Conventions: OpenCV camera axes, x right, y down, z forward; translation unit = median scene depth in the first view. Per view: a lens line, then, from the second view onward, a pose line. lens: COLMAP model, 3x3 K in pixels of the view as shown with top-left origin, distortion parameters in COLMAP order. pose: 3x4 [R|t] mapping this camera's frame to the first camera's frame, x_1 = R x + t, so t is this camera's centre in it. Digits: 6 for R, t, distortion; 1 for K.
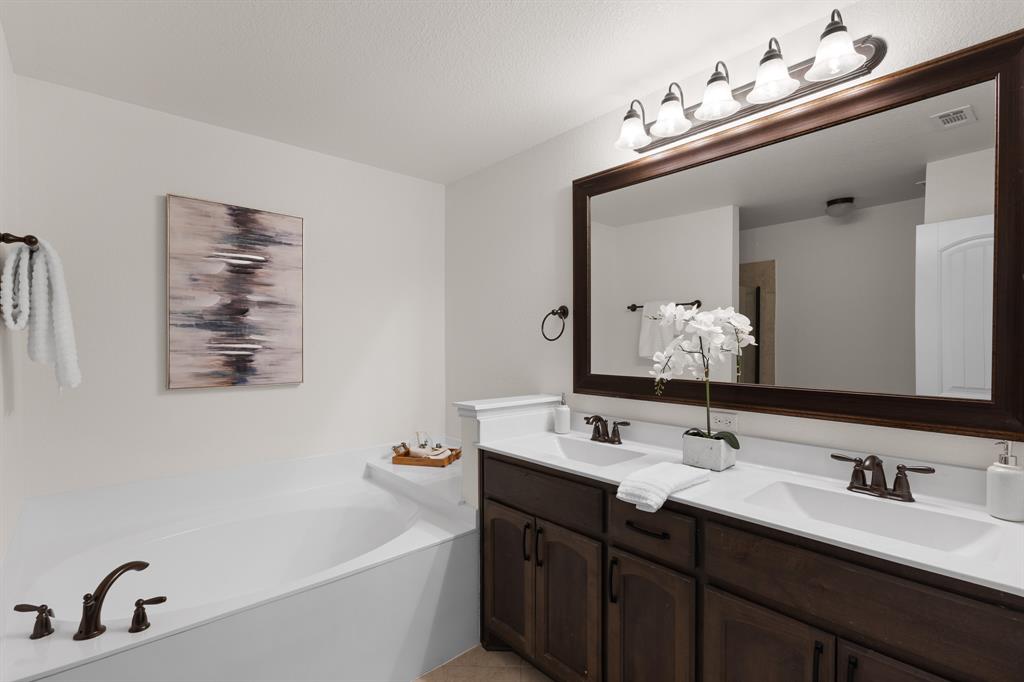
lens RADIAL K [[469.2, 0, 502.9], [0, 469.2, 346.1], [0, 0, 1]] dist [-0.002879, 0.000171]
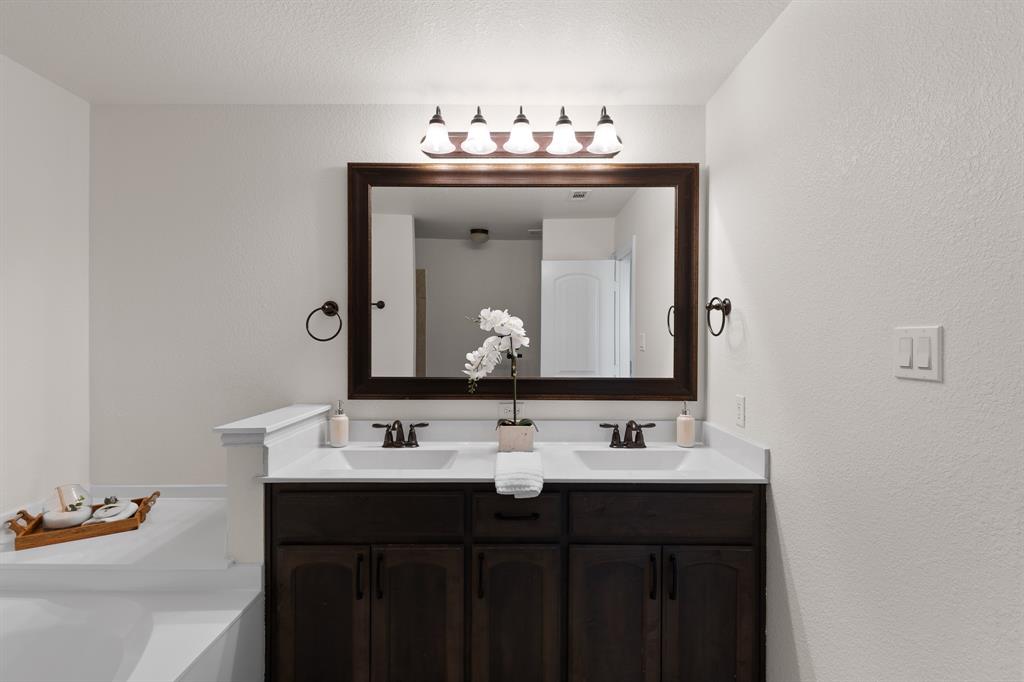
lens RADIAL K [[469.2, 0, 505.9], [0, 469.2, 340.2], [0, 0, 1]] dist [-0.002879, 0.000171]
pose [[0.652510, 0.003711, 0.757771, -0.394641], [0.002678, 0.999970, -0.007203, -0.007146], [-0.757776, 0.006729, 0.652480, 0.222029]]
